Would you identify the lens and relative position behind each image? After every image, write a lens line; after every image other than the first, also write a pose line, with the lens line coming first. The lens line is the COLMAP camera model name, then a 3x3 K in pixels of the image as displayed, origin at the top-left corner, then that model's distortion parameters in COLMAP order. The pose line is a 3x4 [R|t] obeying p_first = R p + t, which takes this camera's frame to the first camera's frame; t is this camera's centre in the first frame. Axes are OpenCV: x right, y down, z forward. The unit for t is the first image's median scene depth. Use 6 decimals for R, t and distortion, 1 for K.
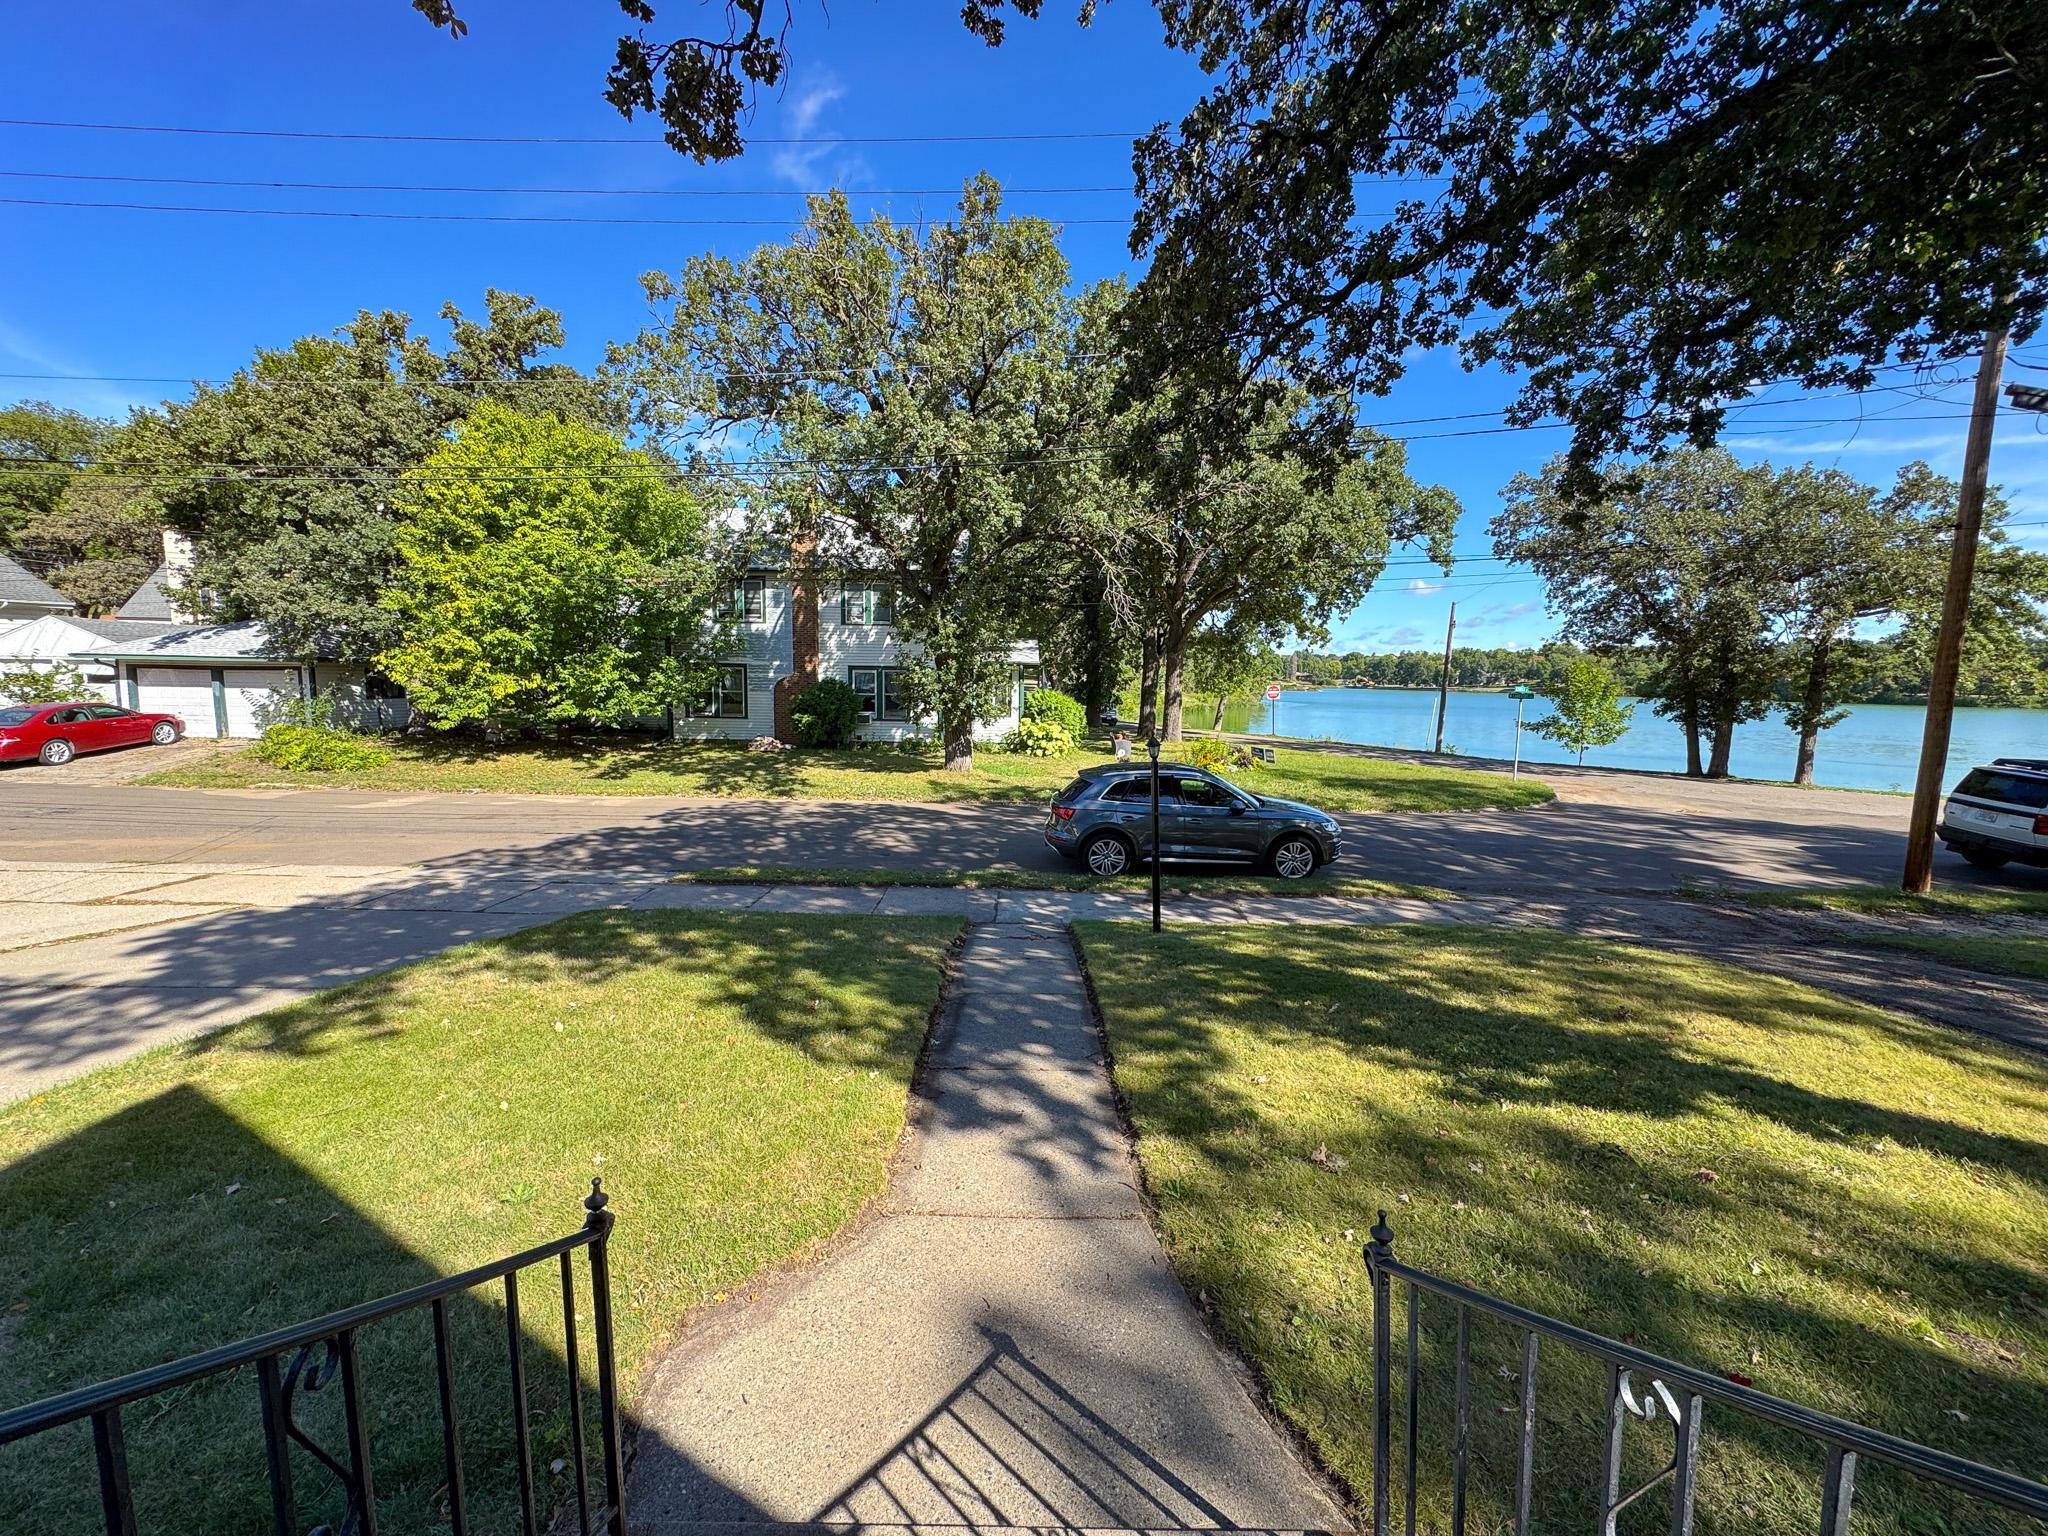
lens RADIAL K [[813.9, 0, 1027.3], [0, 813.9, 763.7], [0, 0, 1]] dist [0.000829, -0.000029]
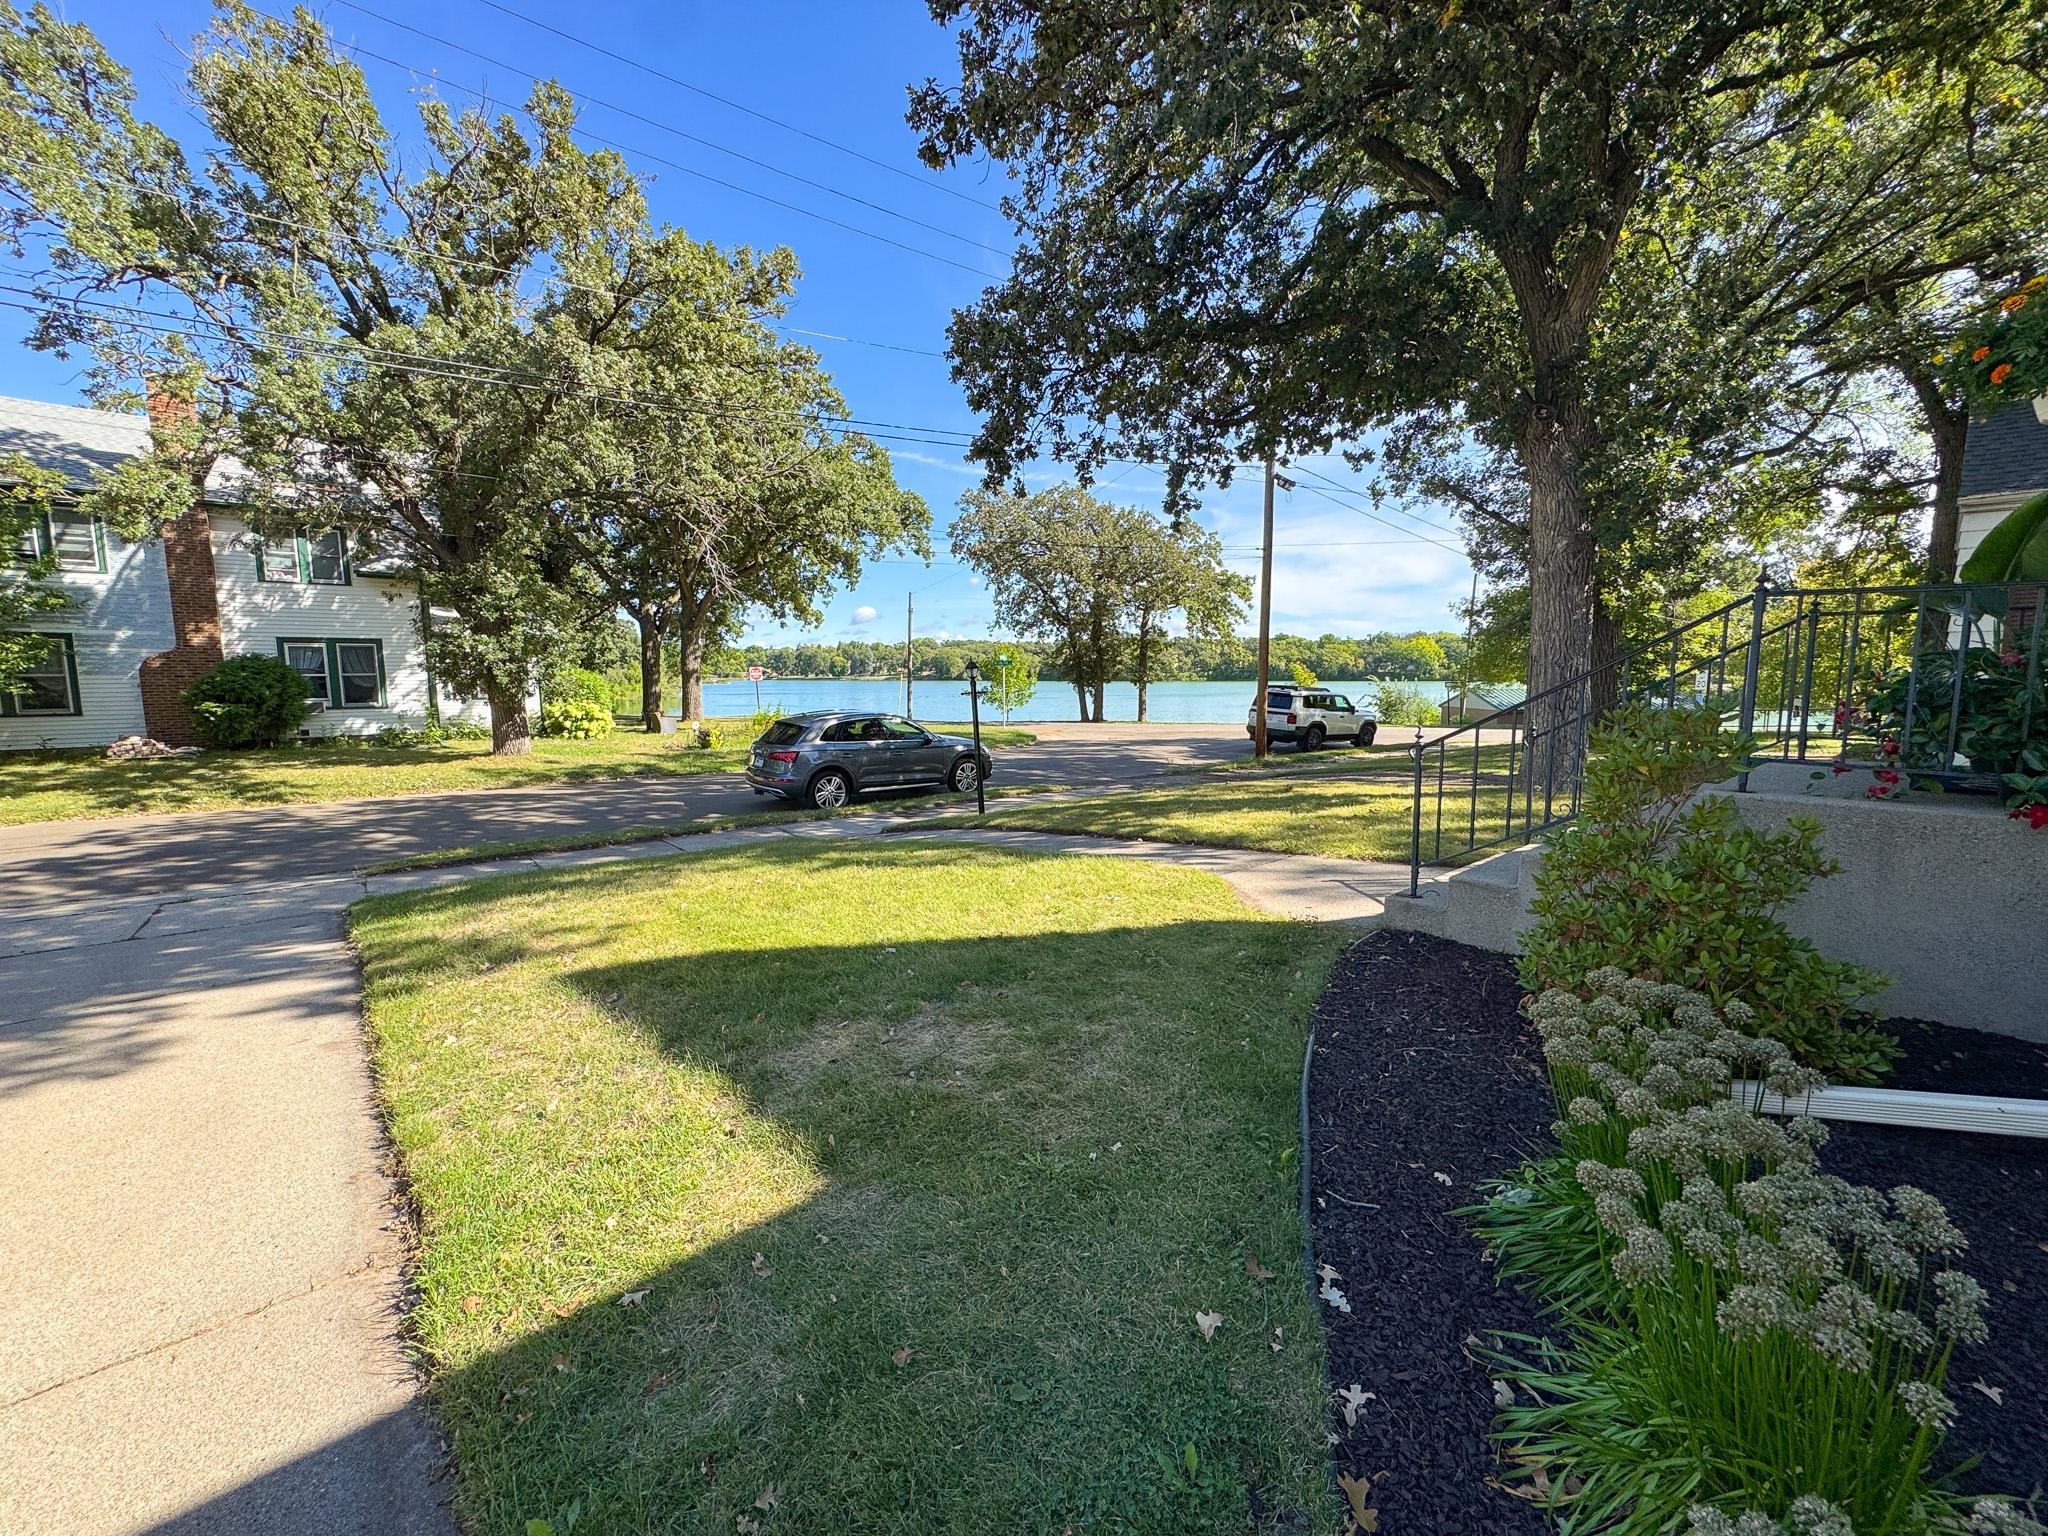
lens RADIAL K [[813.9, 0, 1027.3], [0, 813.9, 763.7], [0, 0, 1]] dist [0.000829, -0.000029]
pose [[0.766270, -0.091950, 0.635905, -0.172900], [0.086266, 0.995469, 0.039991, 0.024085], [-0.636701, 0.024213, 0.770731, -0.010488]]
